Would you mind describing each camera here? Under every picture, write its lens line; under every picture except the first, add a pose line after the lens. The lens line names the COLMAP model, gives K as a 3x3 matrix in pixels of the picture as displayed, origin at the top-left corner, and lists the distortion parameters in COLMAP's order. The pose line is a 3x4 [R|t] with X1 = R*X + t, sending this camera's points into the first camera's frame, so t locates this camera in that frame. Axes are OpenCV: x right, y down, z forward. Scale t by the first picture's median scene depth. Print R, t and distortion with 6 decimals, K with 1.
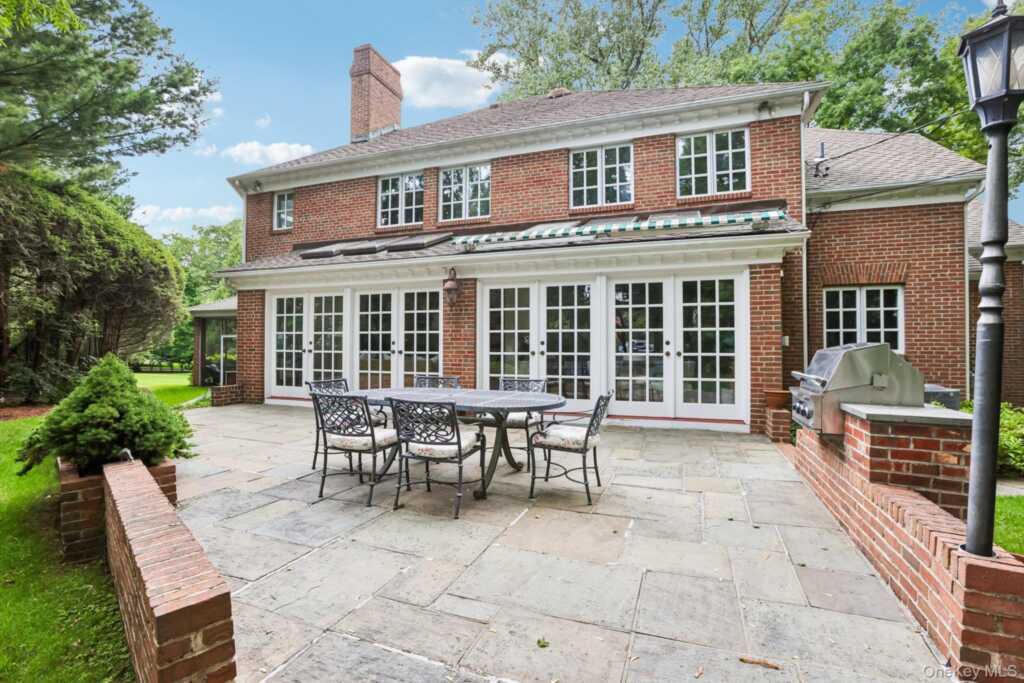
lens RADIAL K [[491.2, 0, 500.9], [0, 491.2, 343.7], [0, 0, 1]] dist [-0.034085, 0.009643]
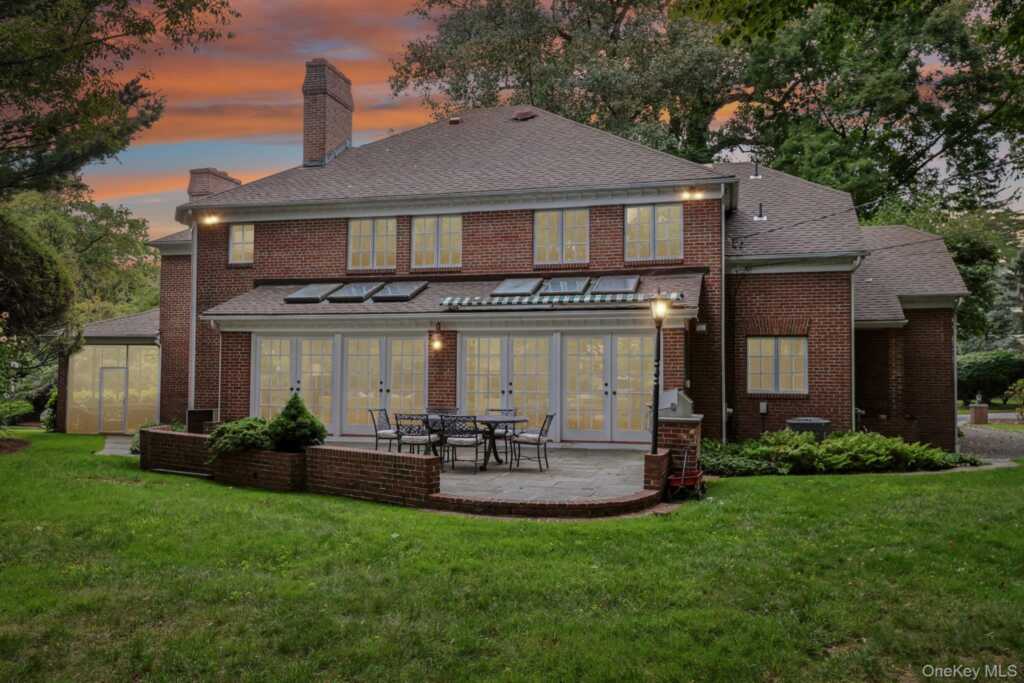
lens RADIAL K [[854.6, 0, 515.4], [0, 854.6, 342.3], [0, 0, 1]] dist [-0.012373, 0.000453]
pose [[0.993726, 0.009475, 0.111443, -0.134425], [-0.005272, 0.999266, -0.037950, -0.022805], [-0.111721, 0.037124, 0.993046, -1.058728]]
